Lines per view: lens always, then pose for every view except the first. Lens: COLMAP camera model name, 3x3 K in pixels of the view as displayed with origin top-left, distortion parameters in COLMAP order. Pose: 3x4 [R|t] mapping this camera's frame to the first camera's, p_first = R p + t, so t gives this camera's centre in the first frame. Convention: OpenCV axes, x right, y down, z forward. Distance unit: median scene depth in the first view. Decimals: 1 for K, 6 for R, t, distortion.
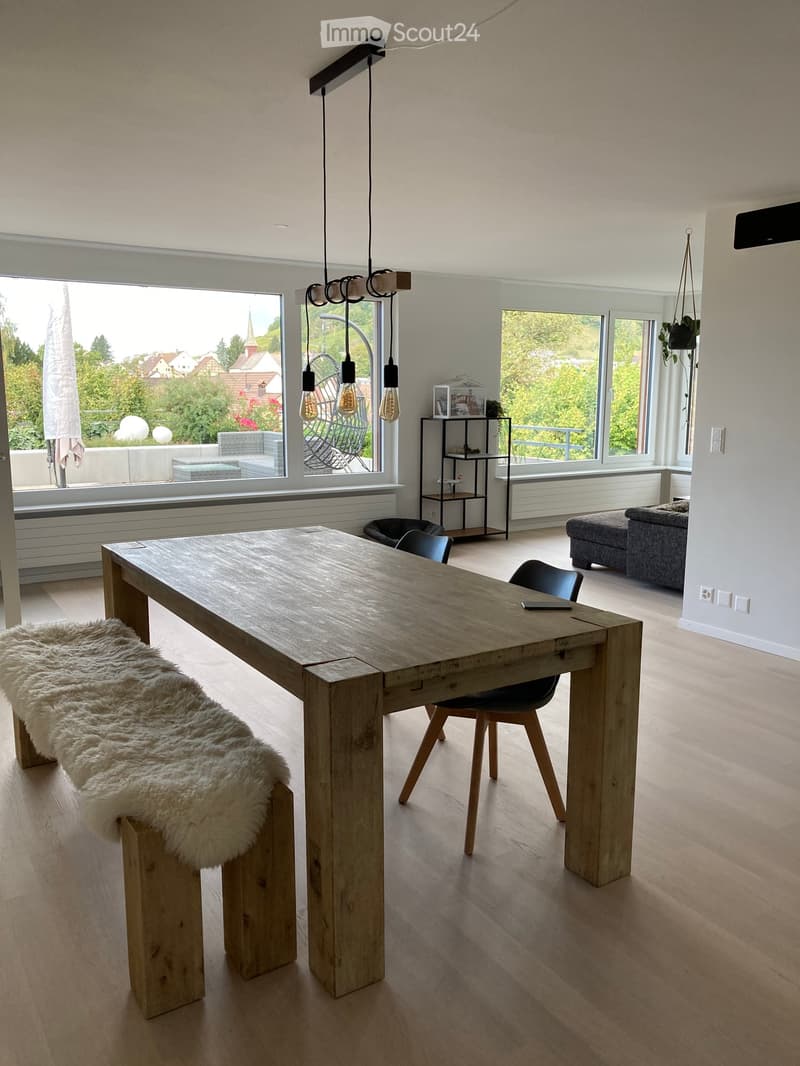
lens RADIAL K [[862.5, 0, 400.0], [0, 862.5, 533.0], [0, 0, 1]] dist [-0.002816, -0.003039]
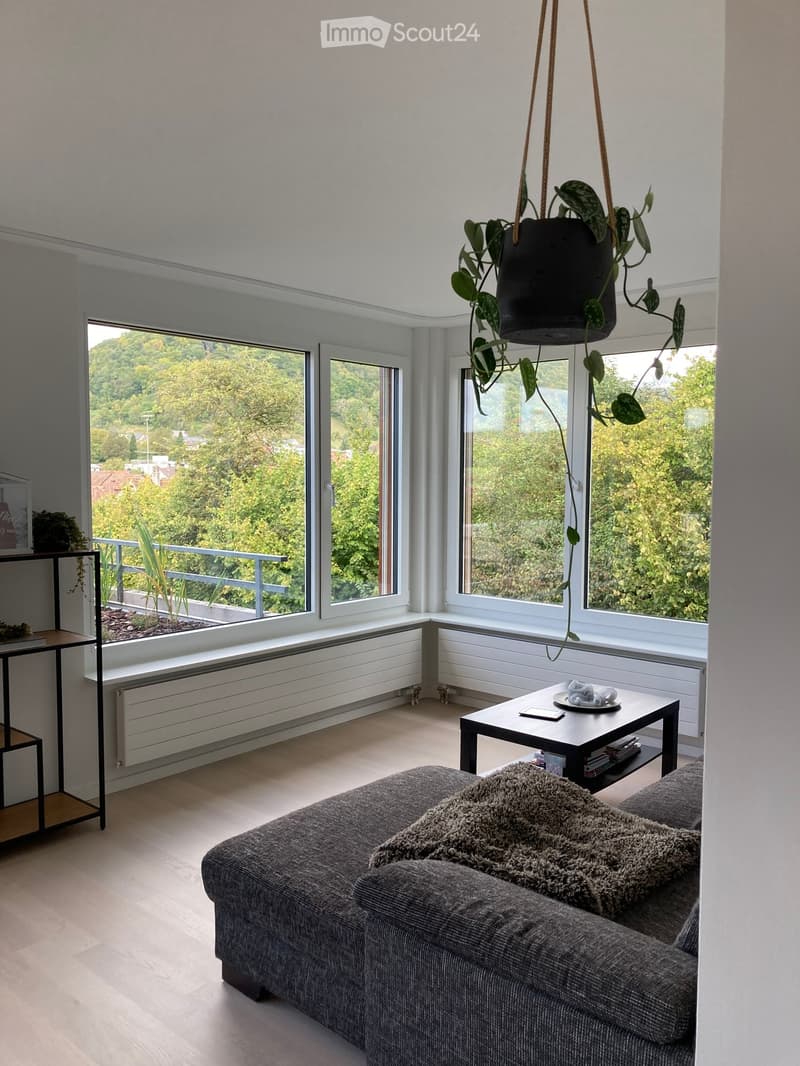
lens RADIAL K [[862.5, 0, 400.0], [0, 862.5, 533.0], [0, 0, 1]] dist [-0.002816, -0.003039]
pose [[0.957039, -0.022330, 0.289097, 0.132395], [0.050792, 0.994525, -0.091327, -0.085472], [-0.285475, 0.102087, 0.952934, 0.478932]]
